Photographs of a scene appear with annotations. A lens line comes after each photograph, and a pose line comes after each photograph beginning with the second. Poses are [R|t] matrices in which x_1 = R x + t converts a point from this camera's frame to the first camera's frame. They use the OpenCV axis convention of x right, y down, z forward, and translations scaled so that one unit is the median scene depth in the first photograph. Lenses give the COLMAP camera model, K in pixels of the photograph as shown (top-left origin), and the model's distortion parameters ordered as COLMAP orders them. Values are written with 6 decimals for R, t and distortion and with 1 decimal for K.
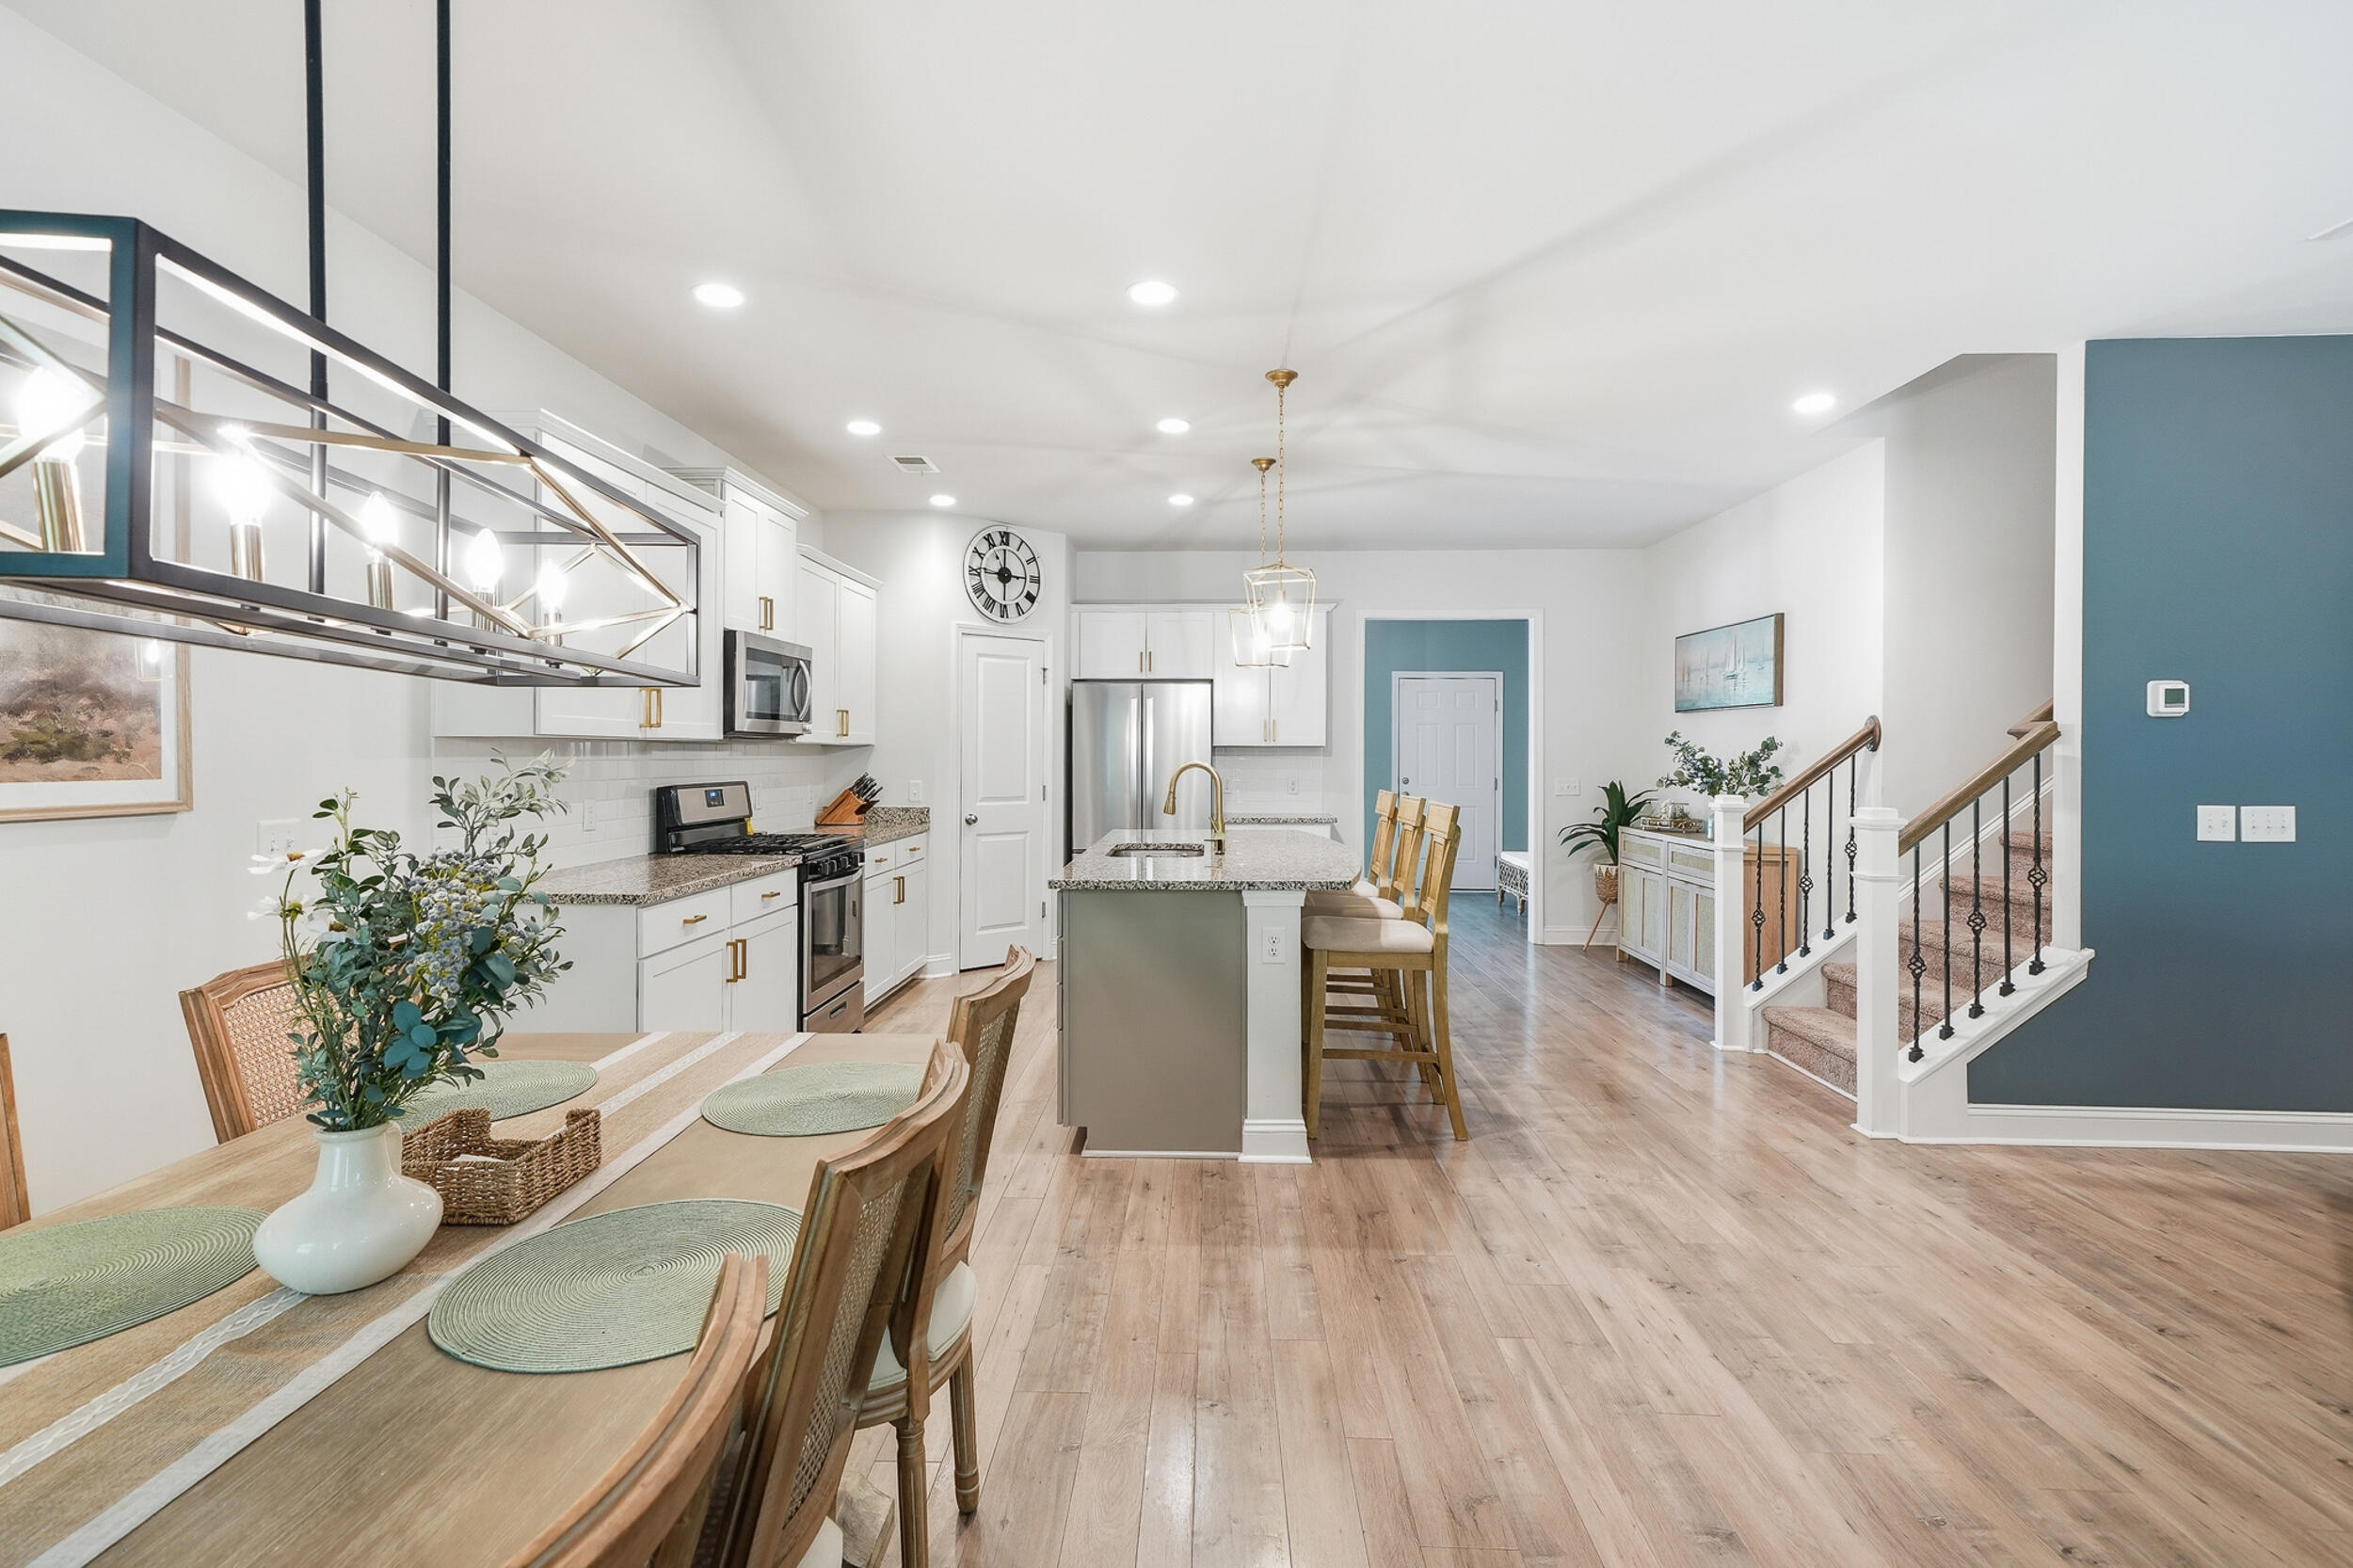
lens RADIAL K [[1073.3, 0, 1175.5], [0, 1073.3, 759.1], [0, 0, 1]] dist [0.001350, 0.000382]
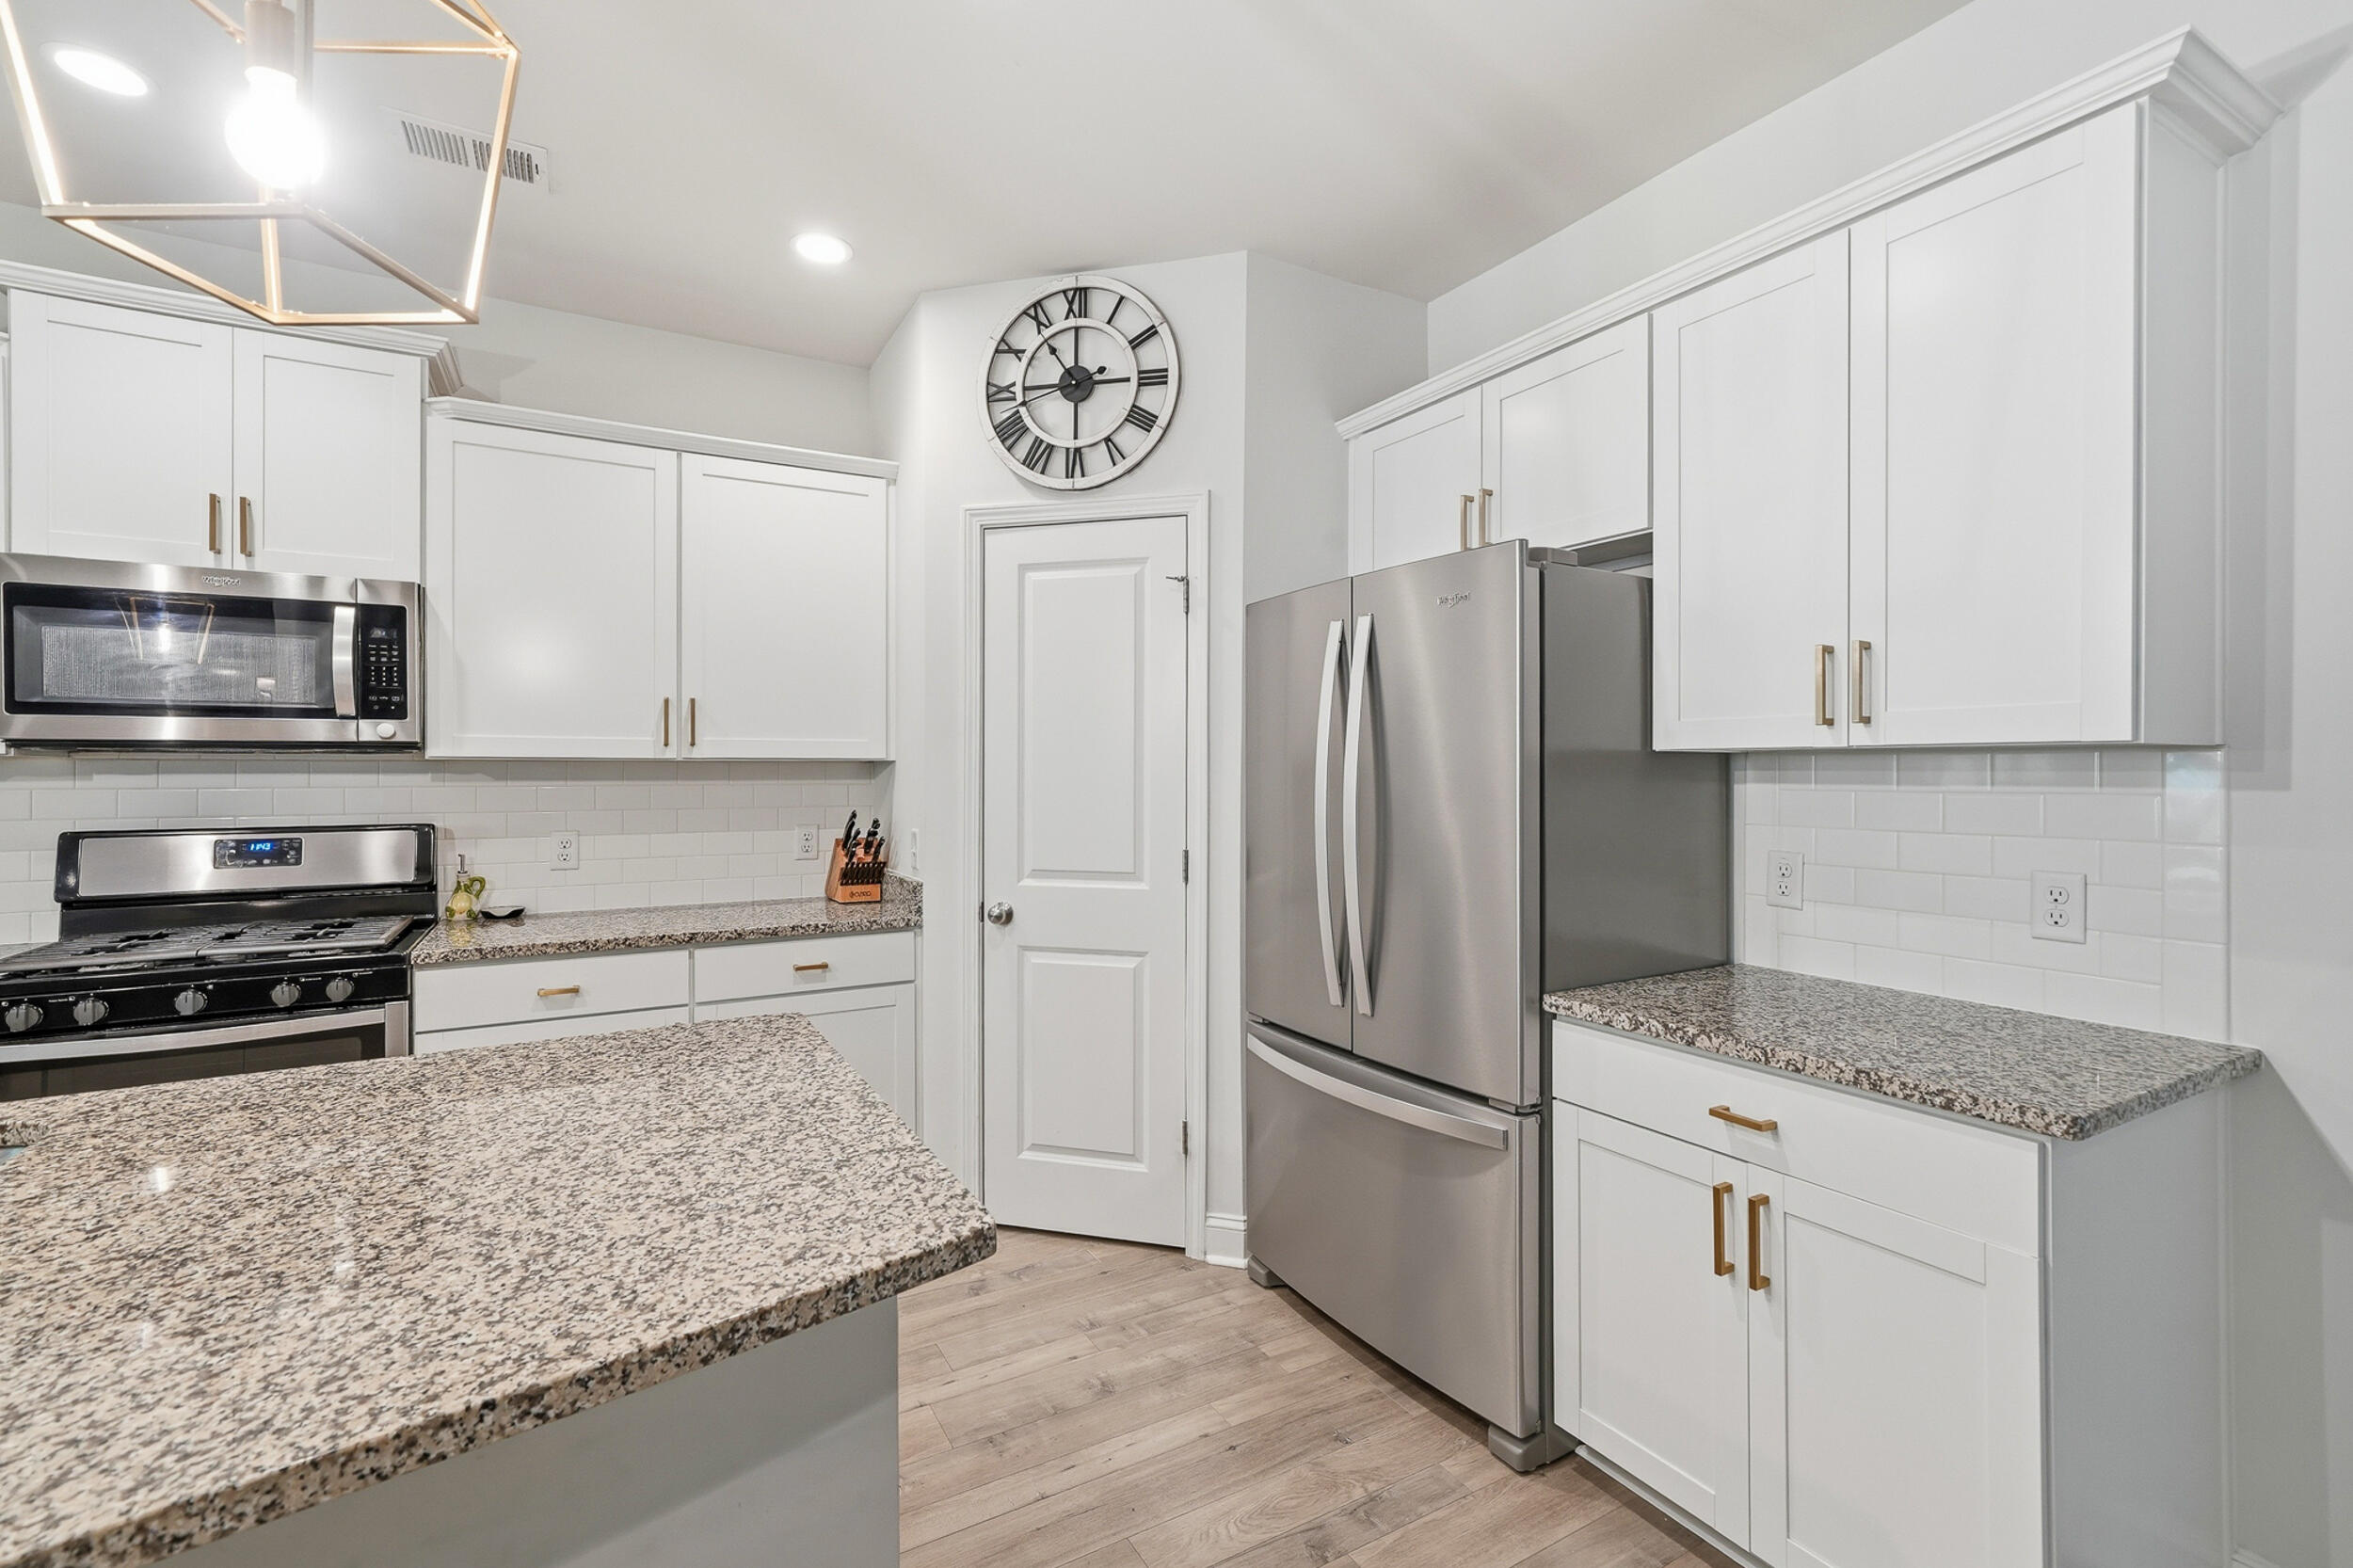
lens RADIAL K [[1026.2, 0, 1171.3], [0, 1026.2, 773.8], [0, 0, 1]] dist [0.011515, -0.000440]
pose [[0.526566, 0.000472, -0.850134, 0.252313], [-0.001287, 0.999999, -0.000242, -0.006615], [0.850133, 0.001221, 0.526566, 0.873319]]
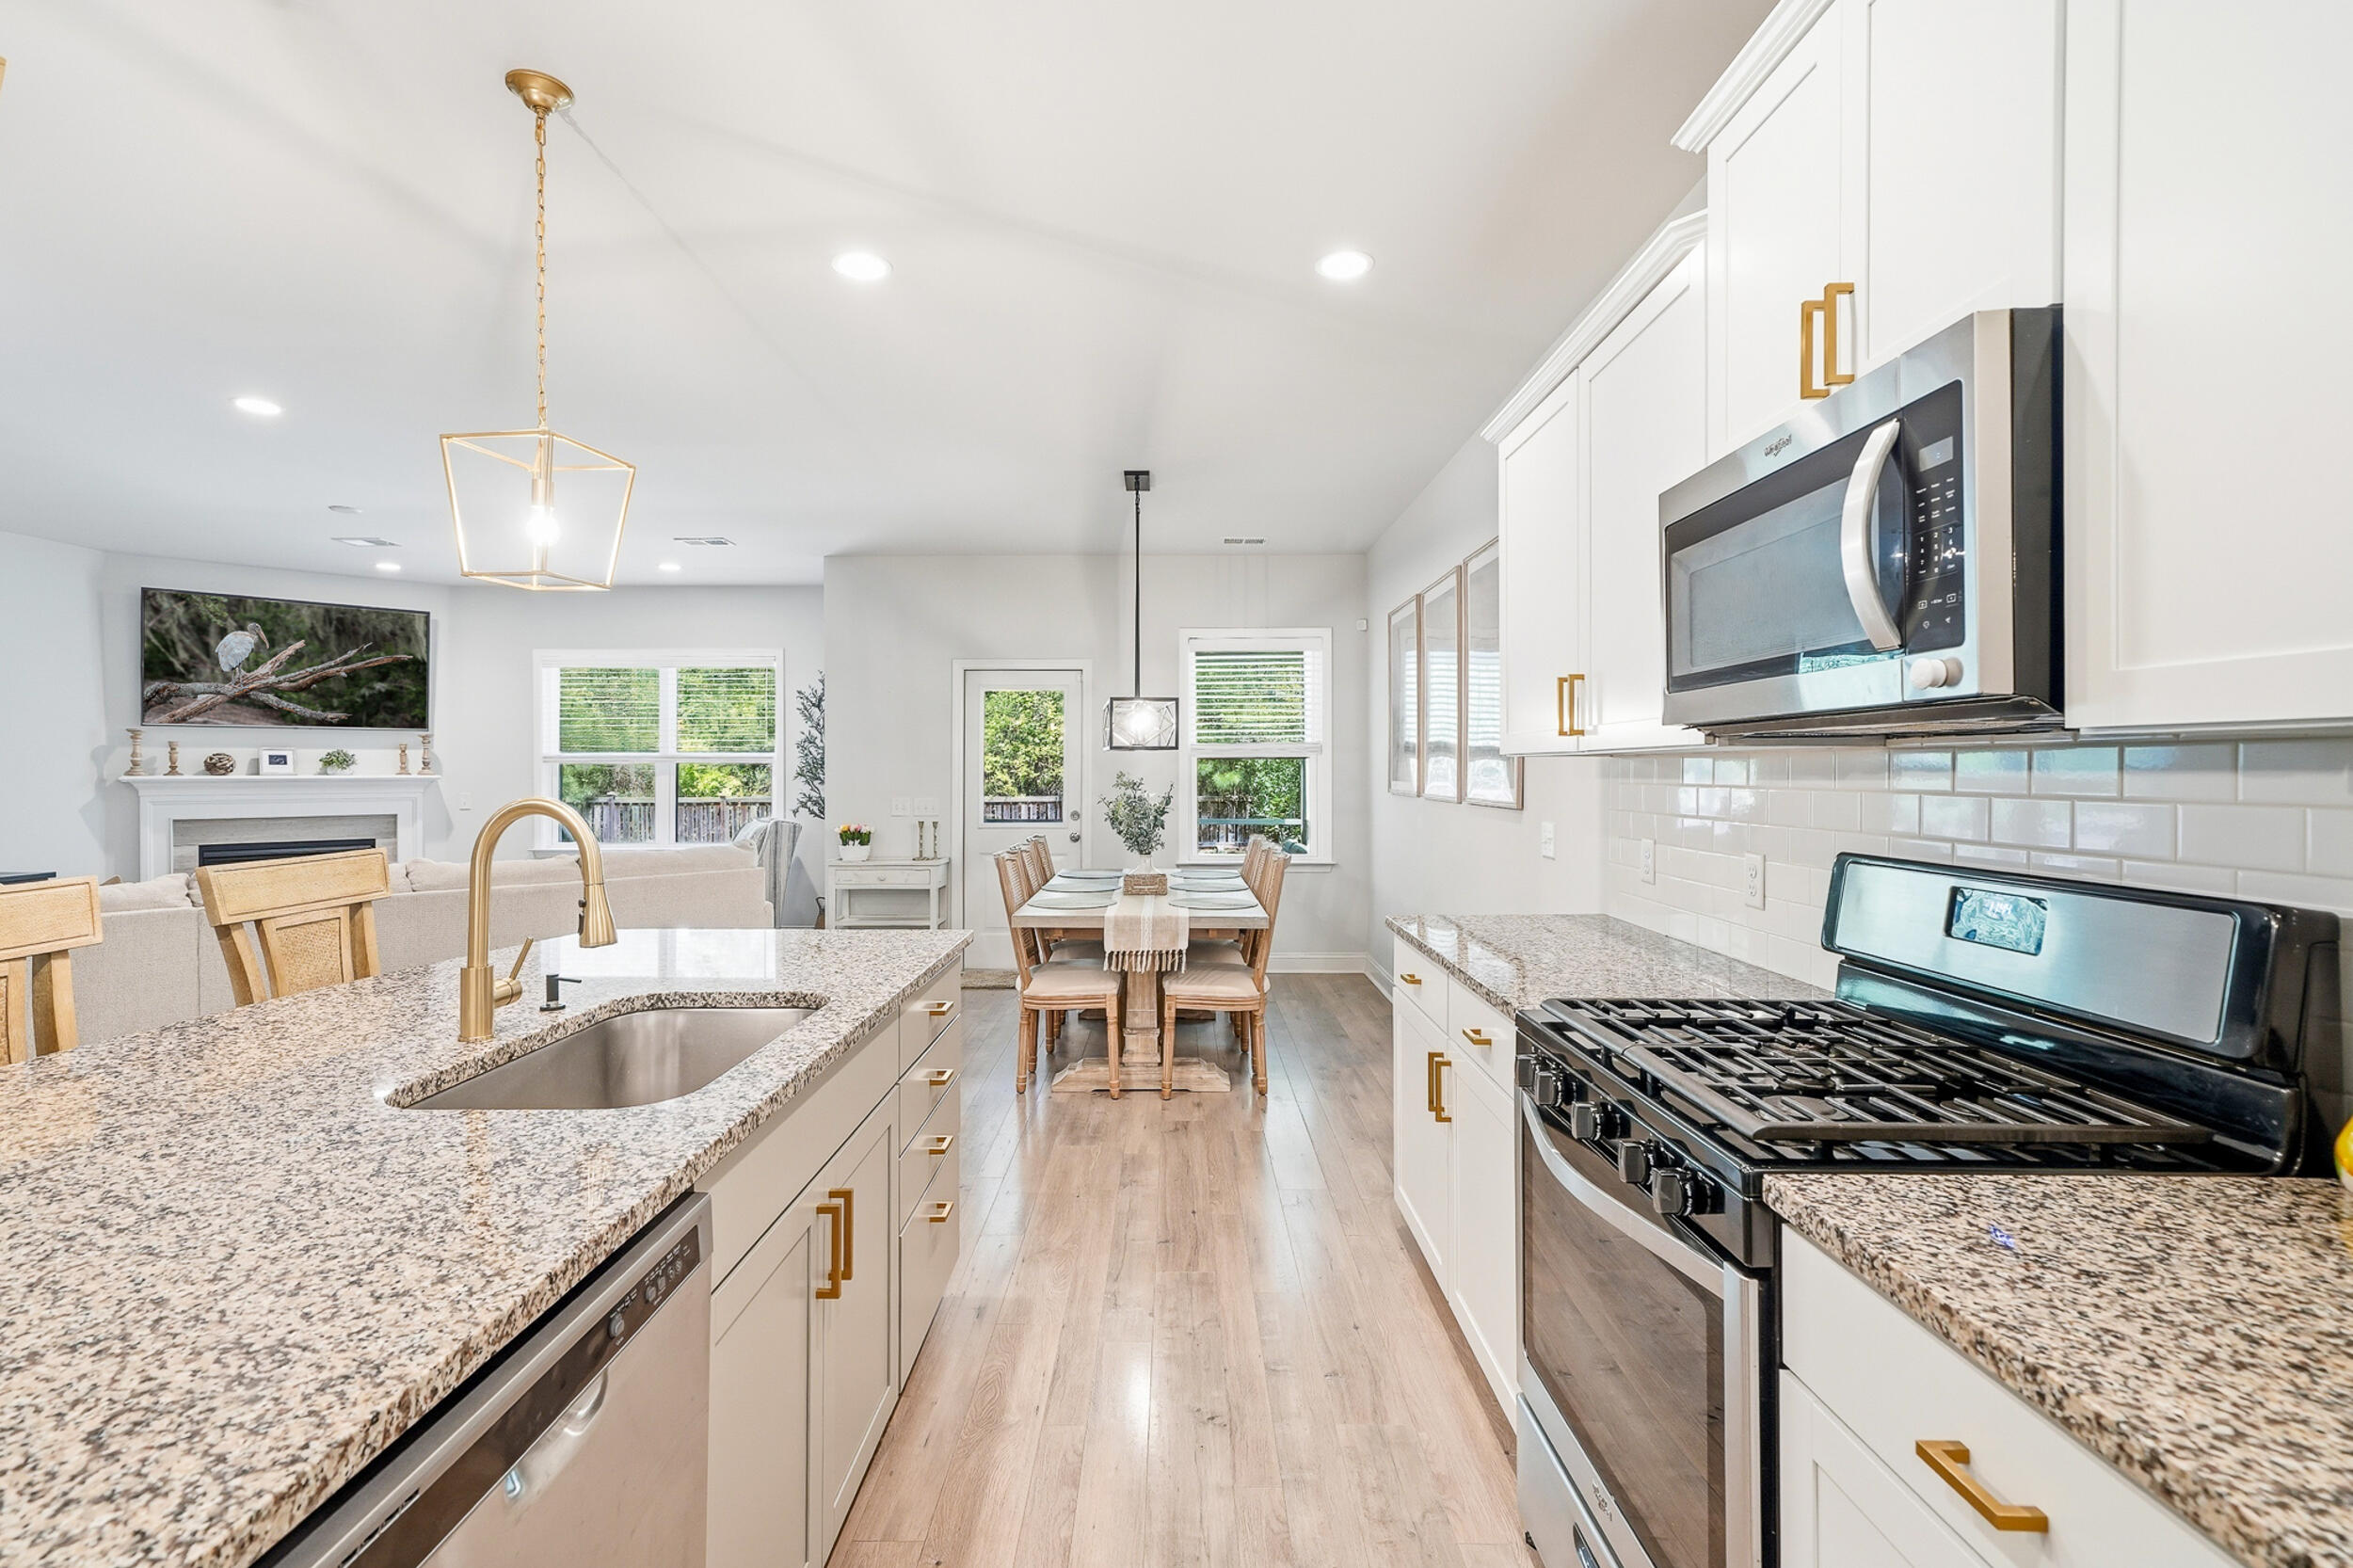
lens RADIAL K [[1073.3, 0, 1175.5], [0, 1073.3, 759.1], [0, 0, 1]] dist [0.001350, 0.000382]
pose [[-0.999562, -0.001679, -0.029562, -0.138509], [-0.001558, 0.999990, -0.004090, -0.007596], [0.029569, -0.004042, -0.999555, 1.014382]]
